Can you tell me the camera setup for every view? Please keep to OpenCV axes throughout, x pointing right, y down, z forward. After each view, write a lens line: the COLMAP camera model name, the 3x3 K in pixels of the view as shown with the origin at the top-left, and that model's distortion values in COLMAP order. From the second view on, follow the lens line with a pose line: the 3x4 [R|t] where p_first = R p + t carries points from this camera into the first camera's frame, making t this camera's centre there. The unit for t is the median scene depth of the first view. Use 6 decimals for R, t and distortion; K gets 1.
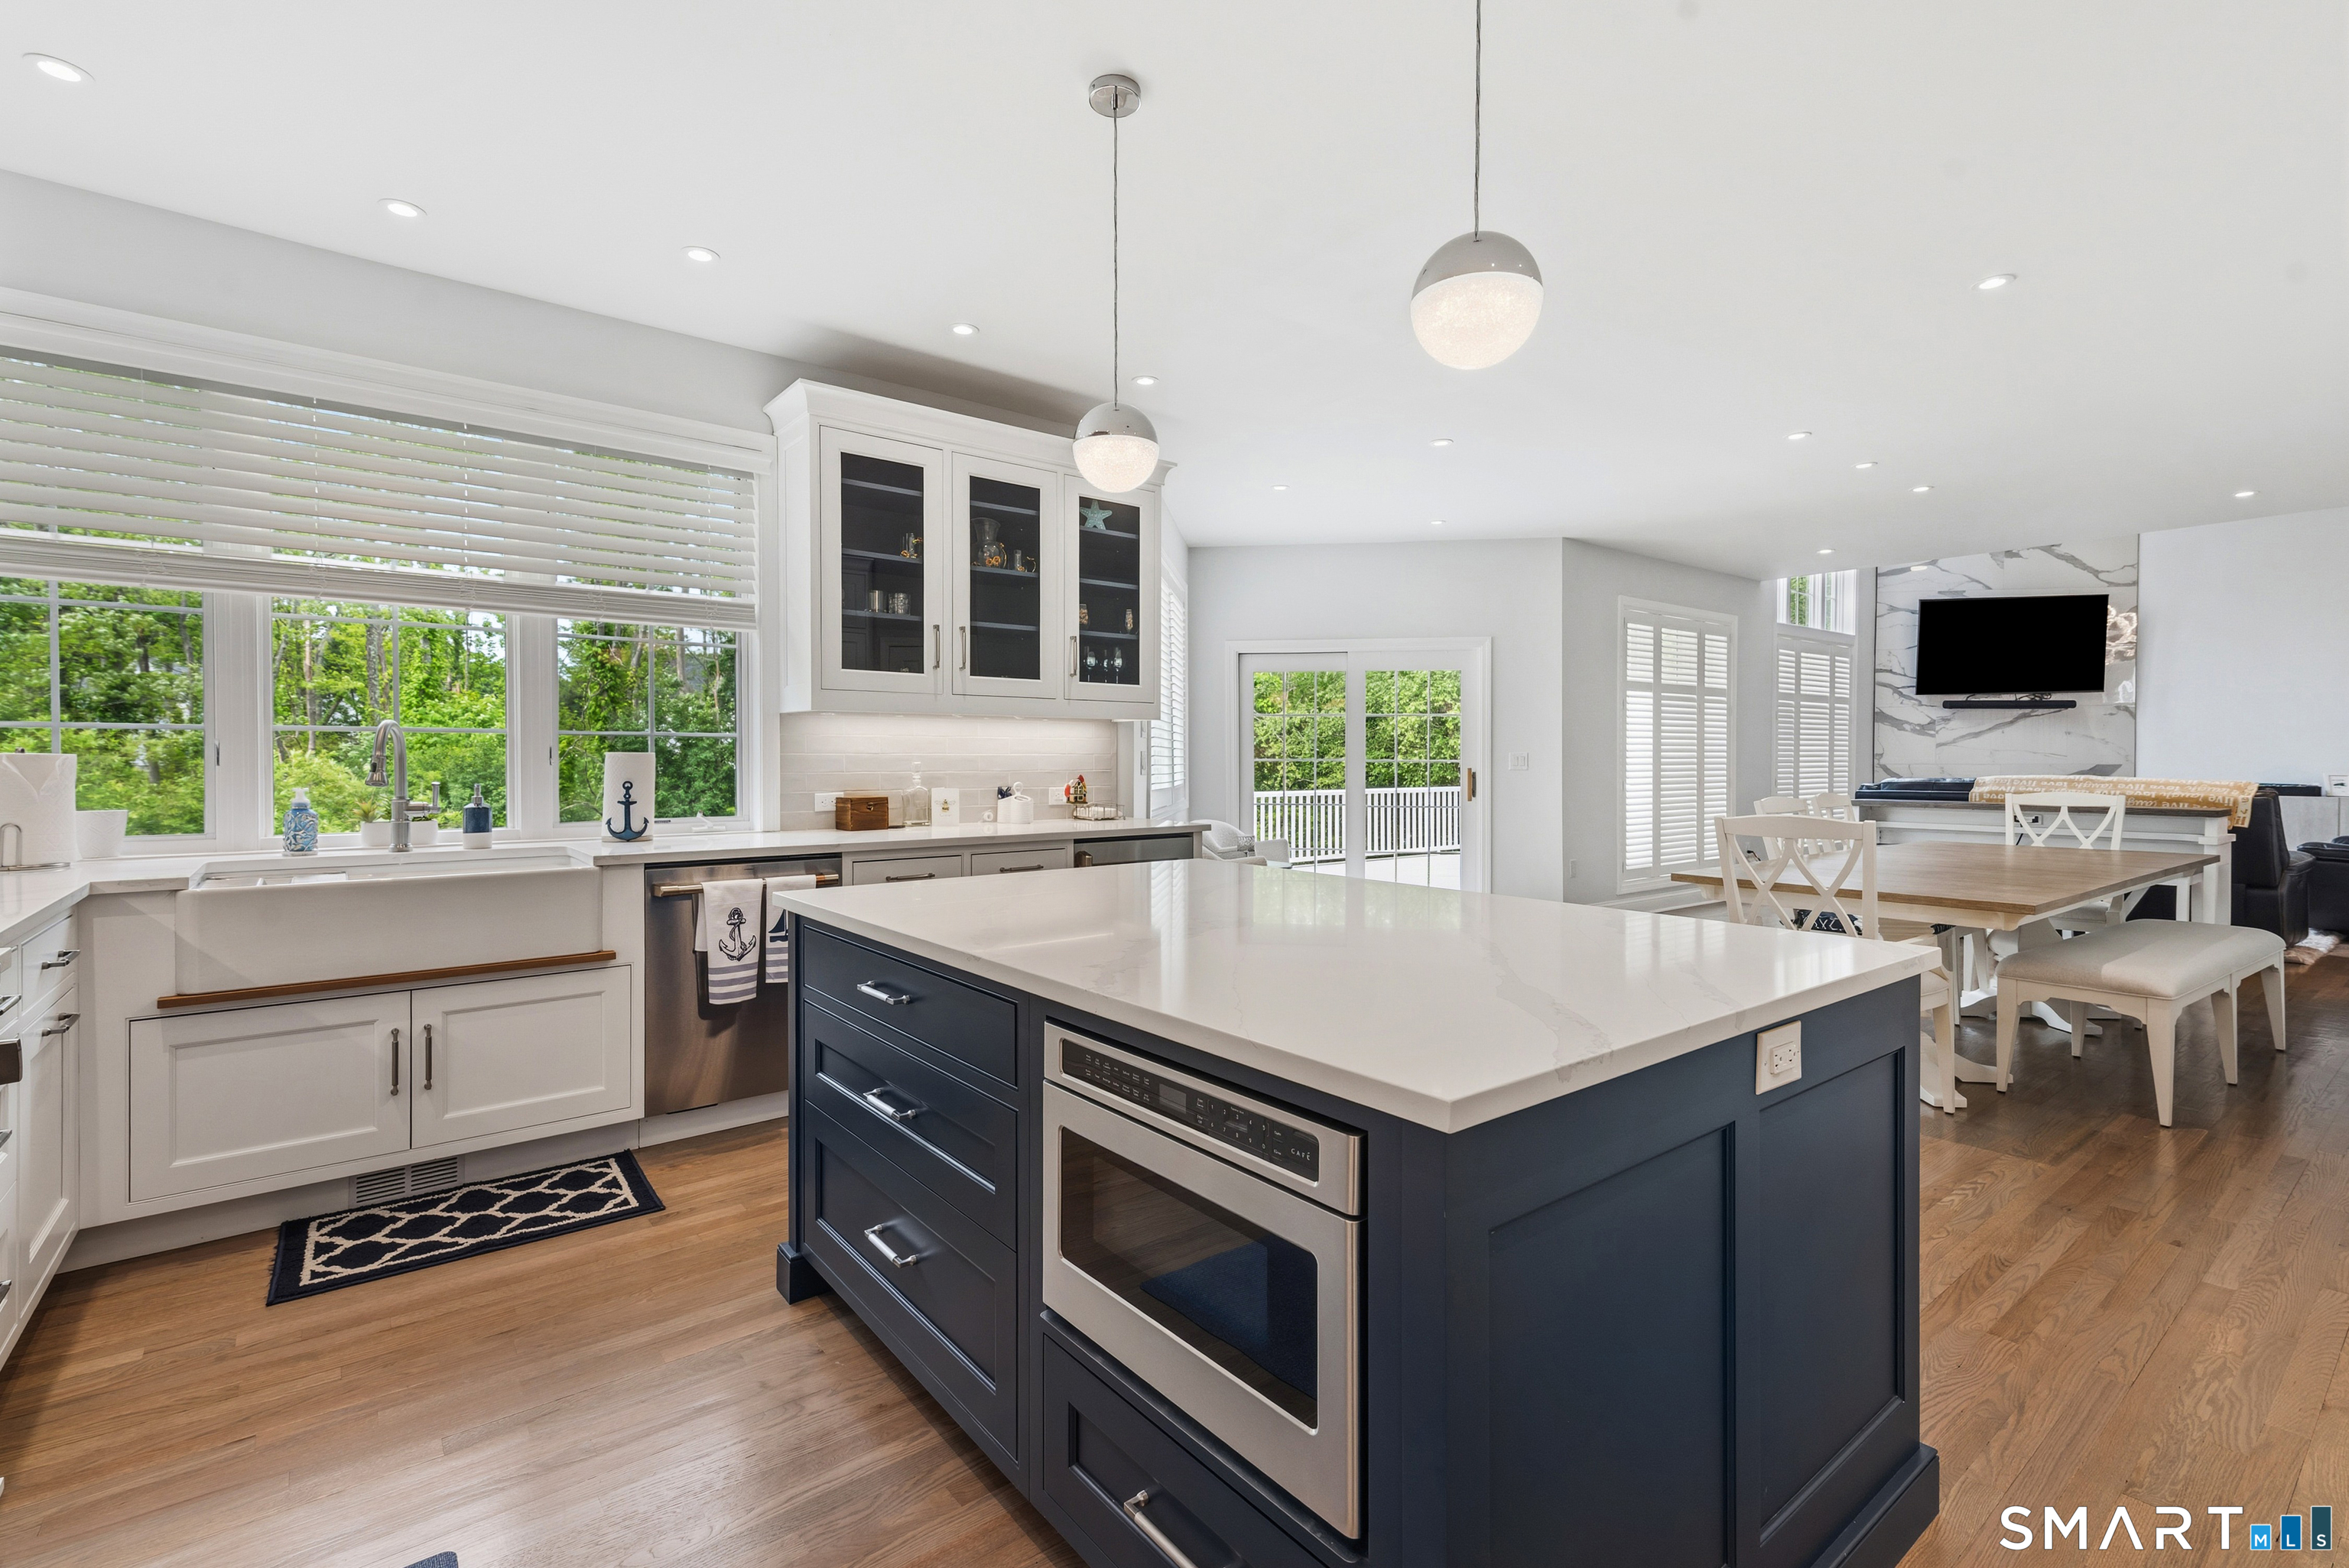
lens RADIAL K [[1073.3, 0, 1160.5], [0, 1073.3, 774.5], [0, 0, 1]] dist [0.004678, 0.000312]
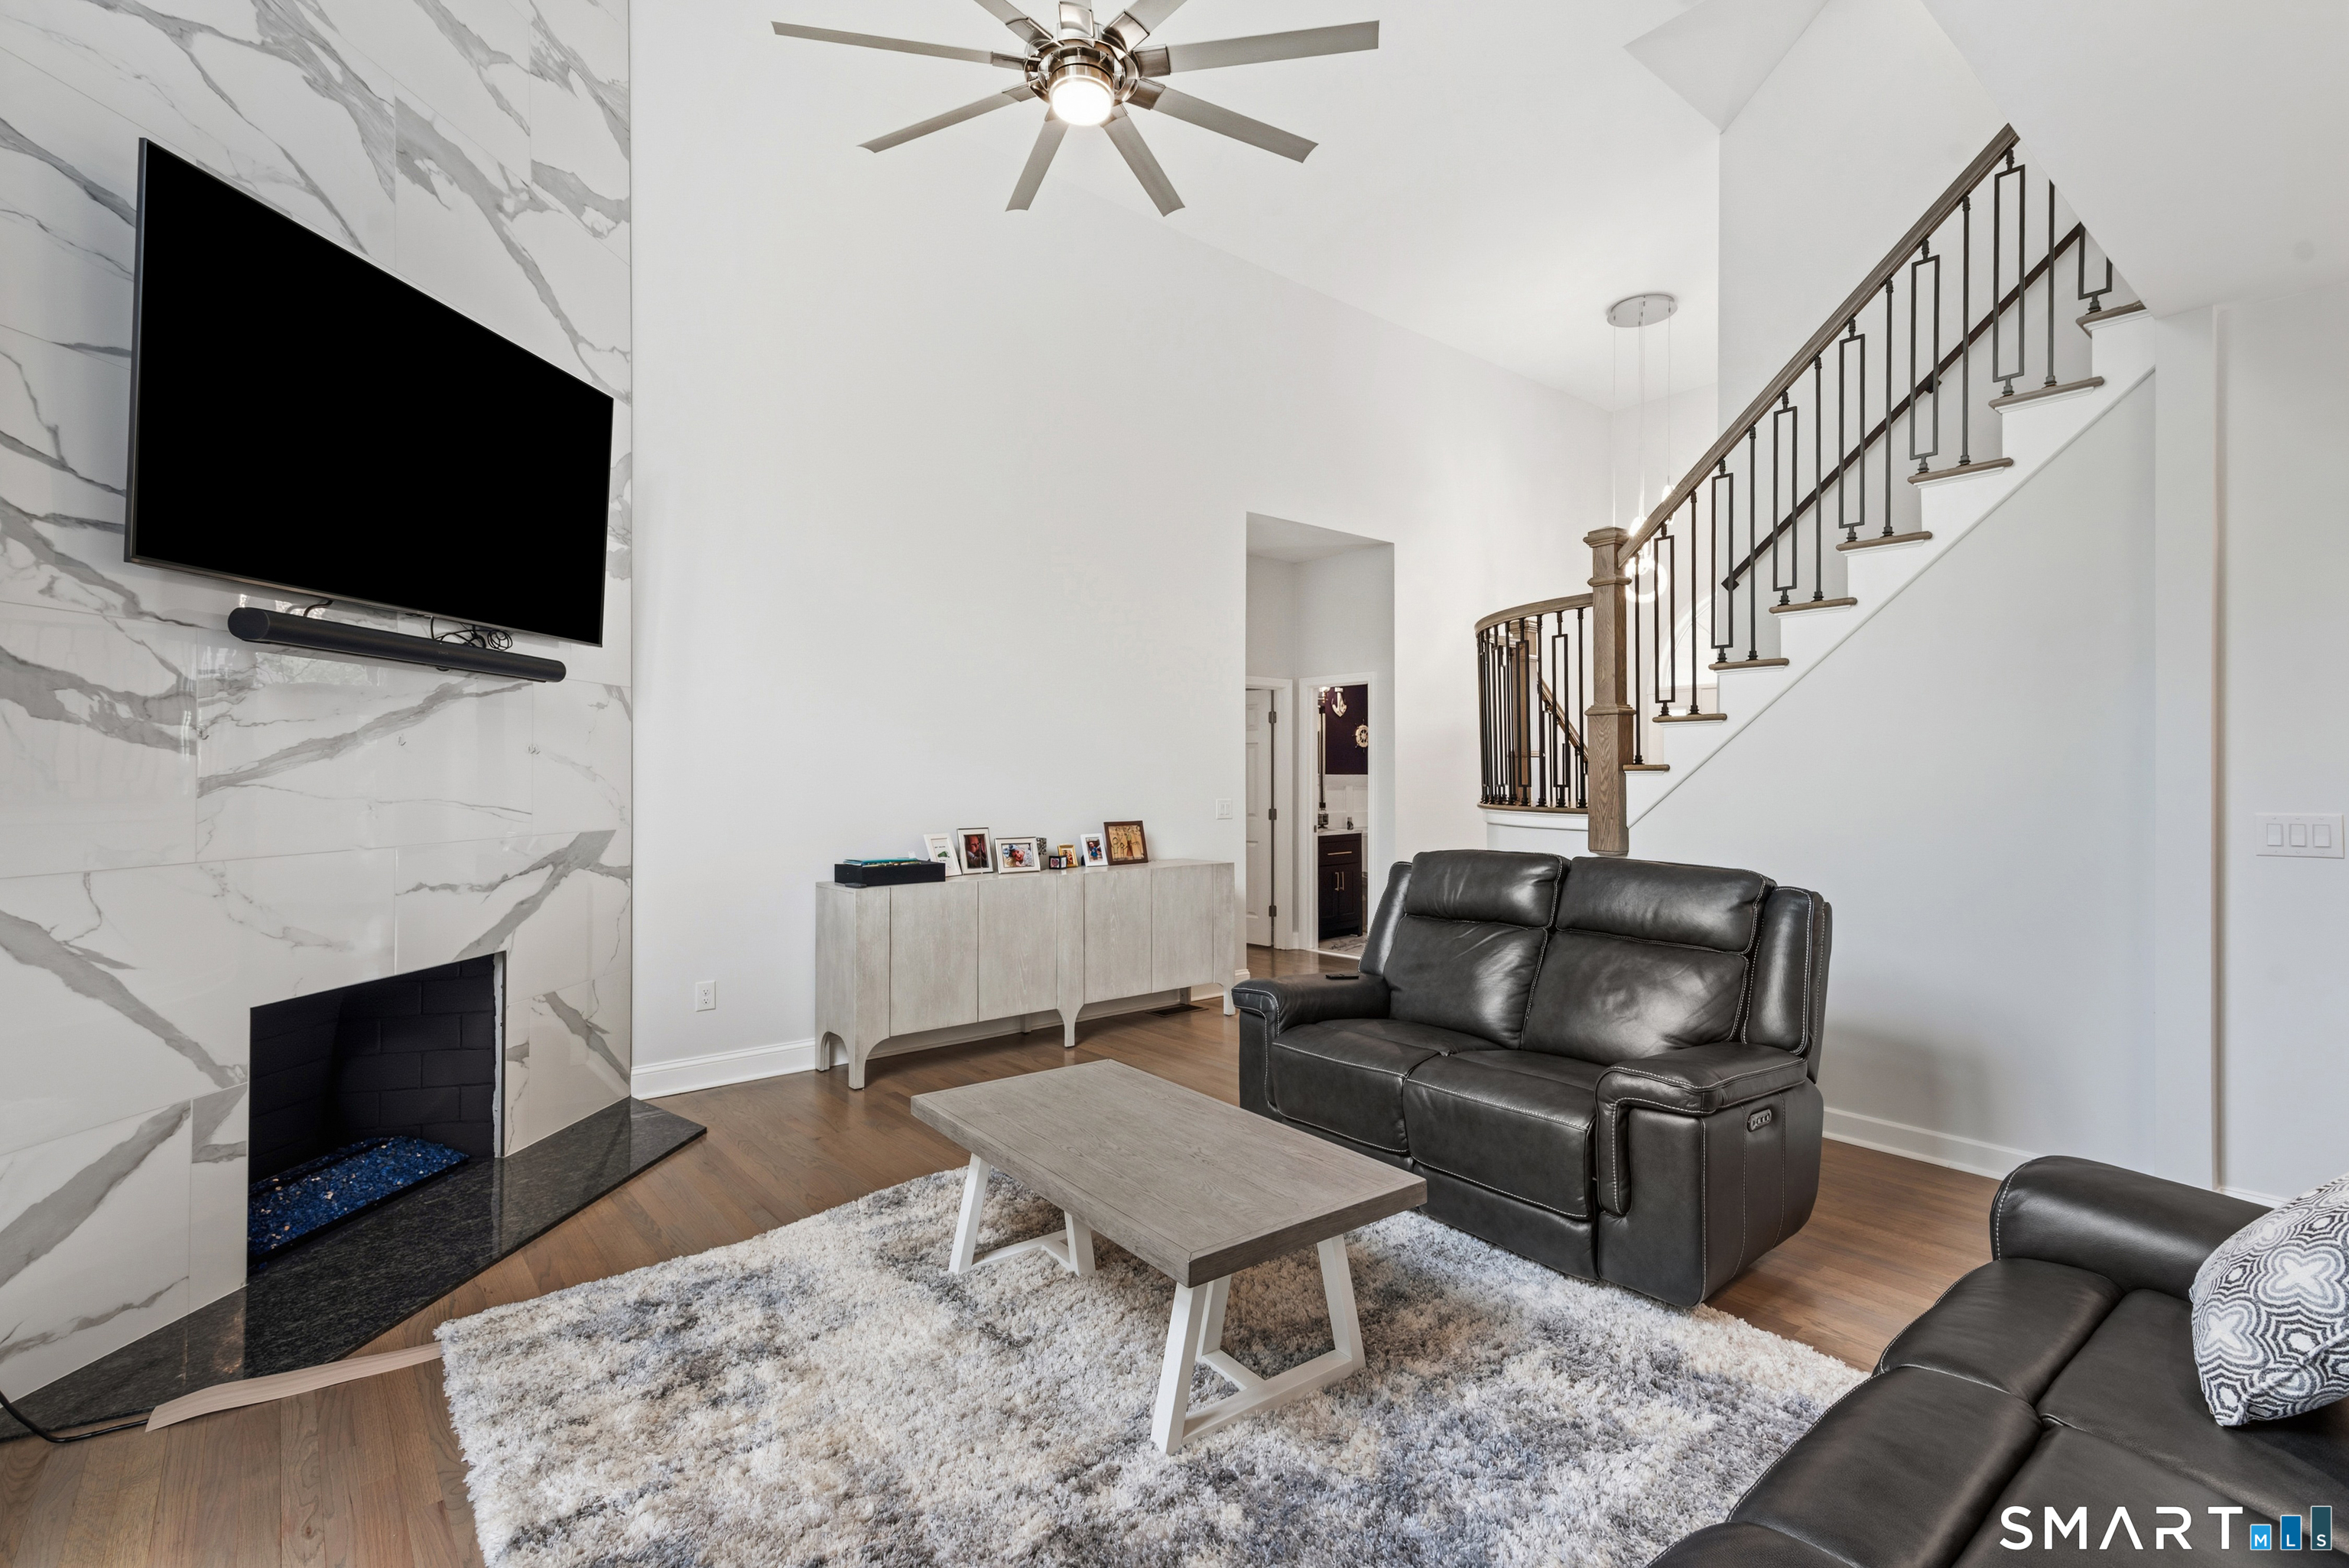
lens RADIAL K [[1073.3, 0, 1161.6], [0, 1073.3, 772.2], [0, 0, 1]] dist [0.004678, 0.000312]
pose [[-0.025648, 0.001975, 0.999669, 0.473463], [0.006781, 0.999975, -0.001802, -0.028527], [-0.999648, 0.006732, -0.025660, 0.793902]]
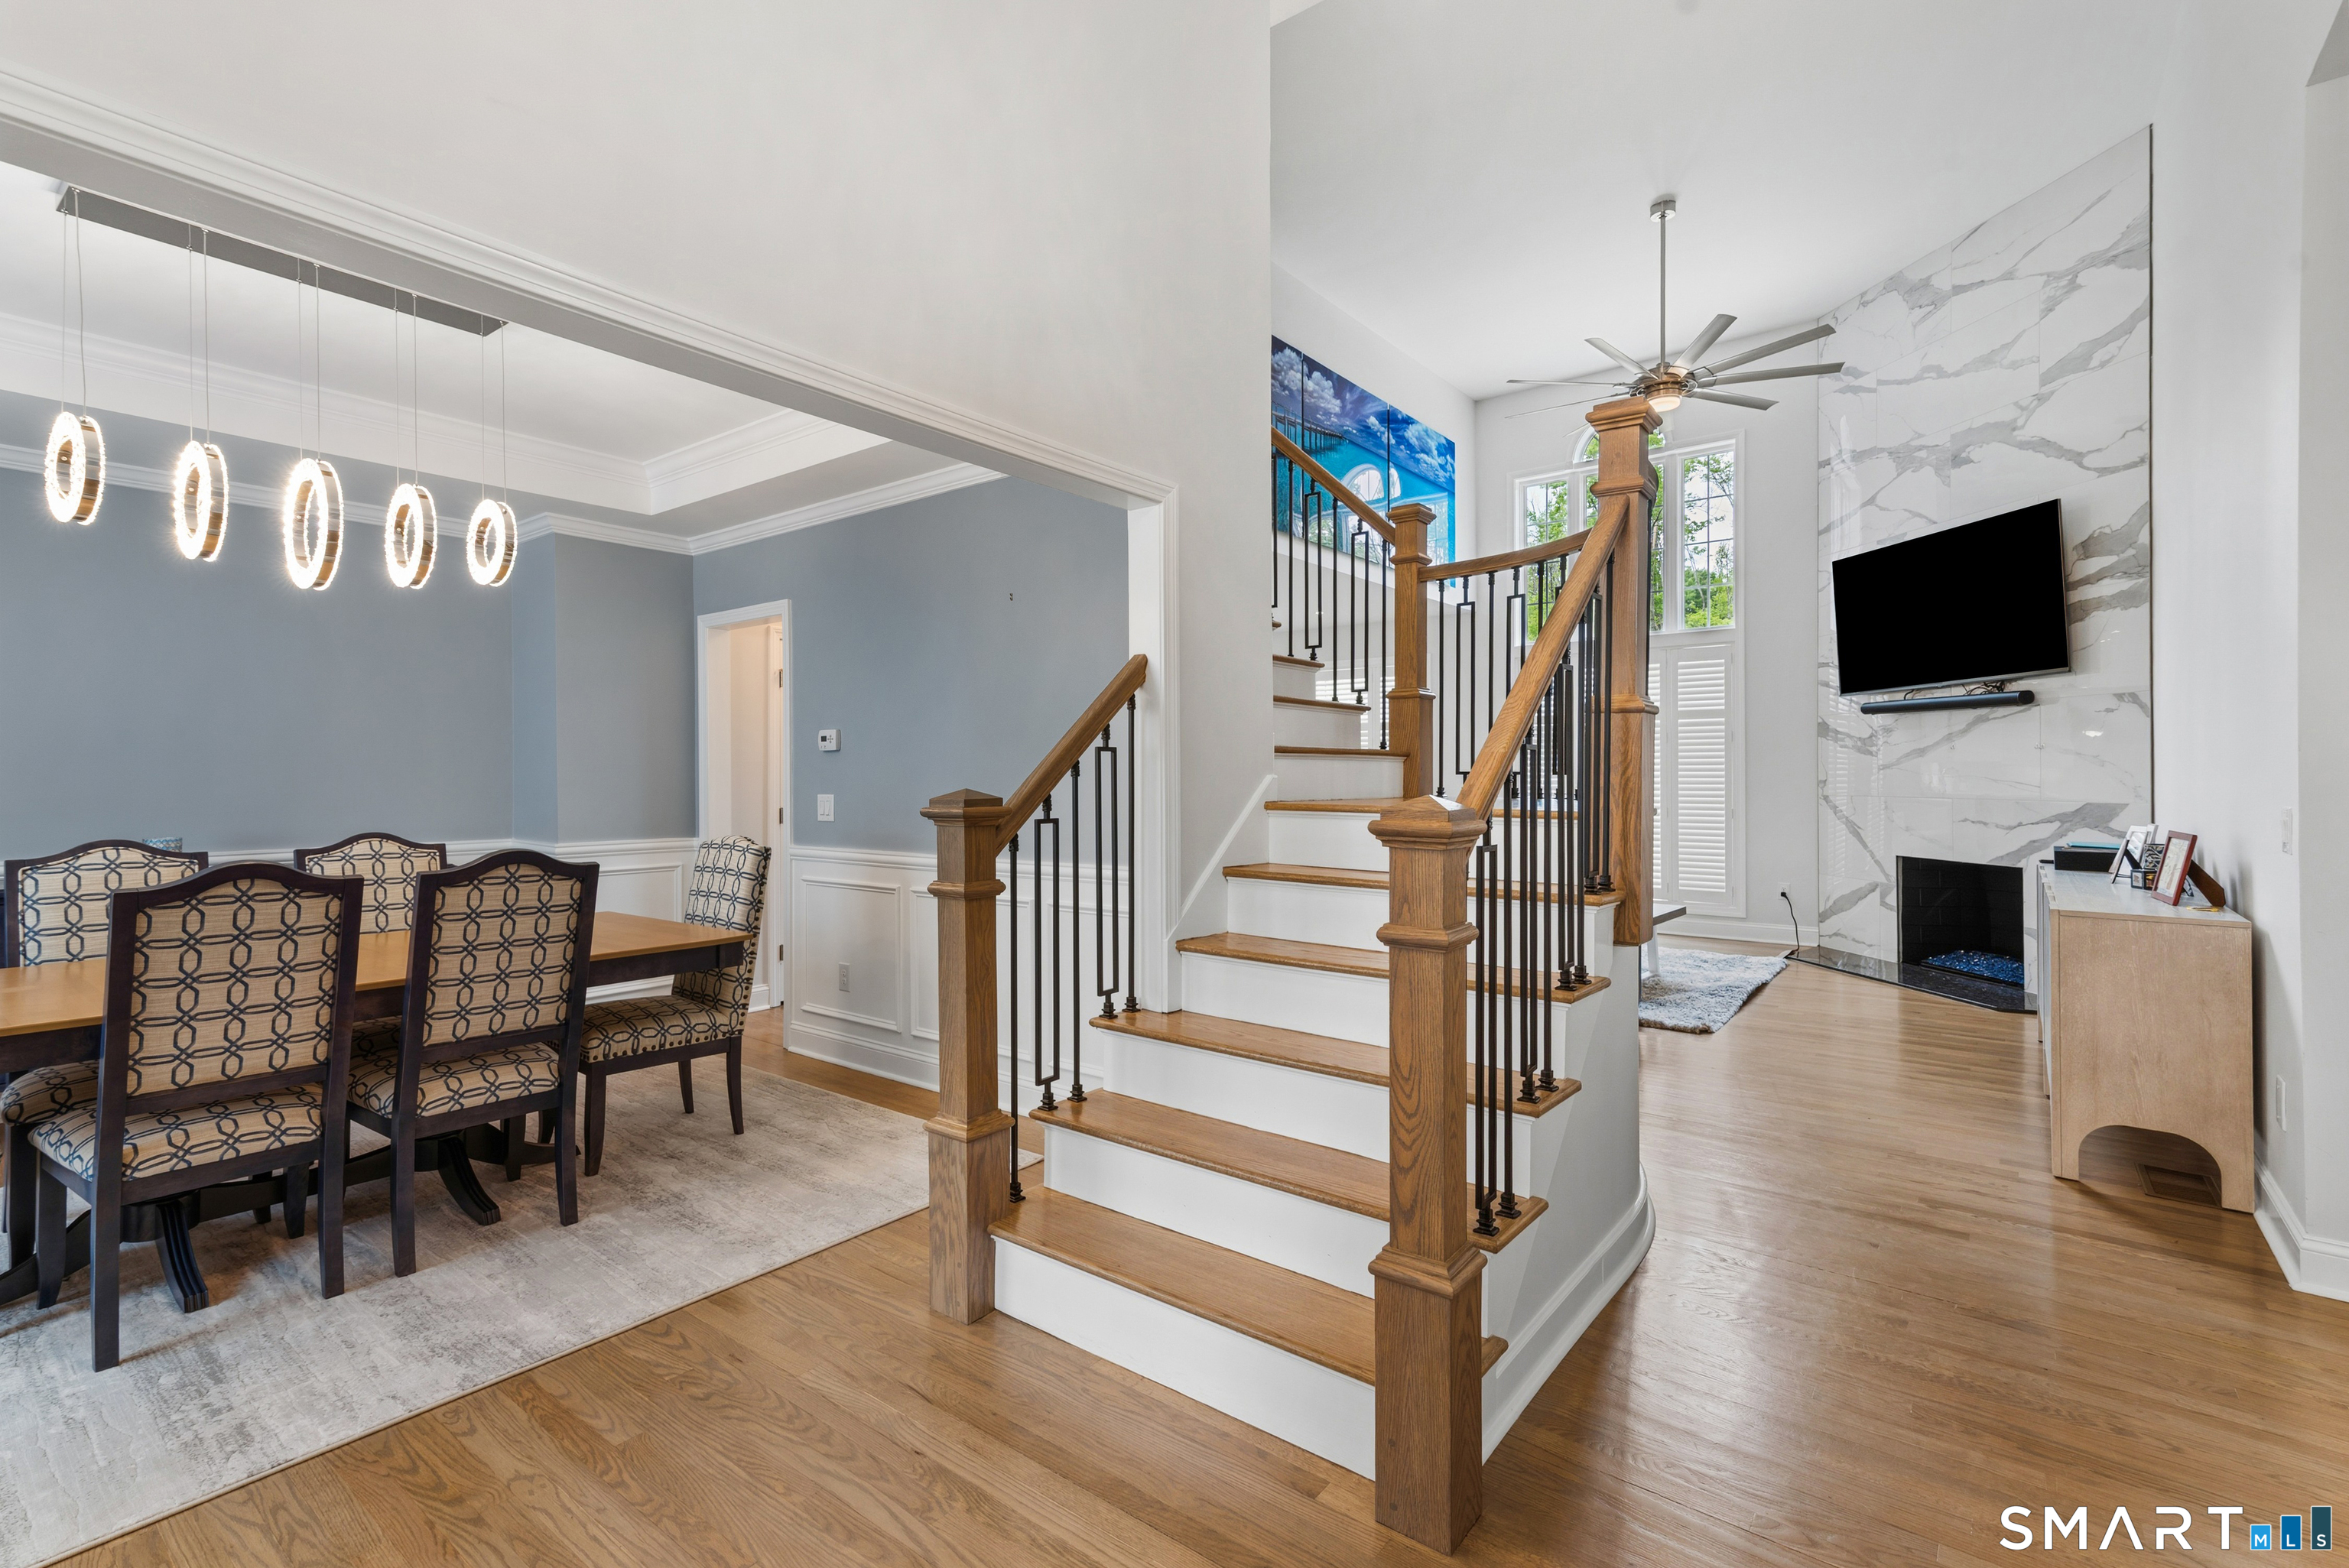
lens RADIAL K [[1073.3, 0, 1174.0], [0, 1073.3, 774.5], [0, 0, 1]] dist [0.004678, 0.000312]
pose [[0.248008, 0.000959, -0.968757, 1.277499], [-0.008395, 0.999964, -0.001159, -0.018849], [0.968722, 0.008420, 0.248007, 0.407782]]
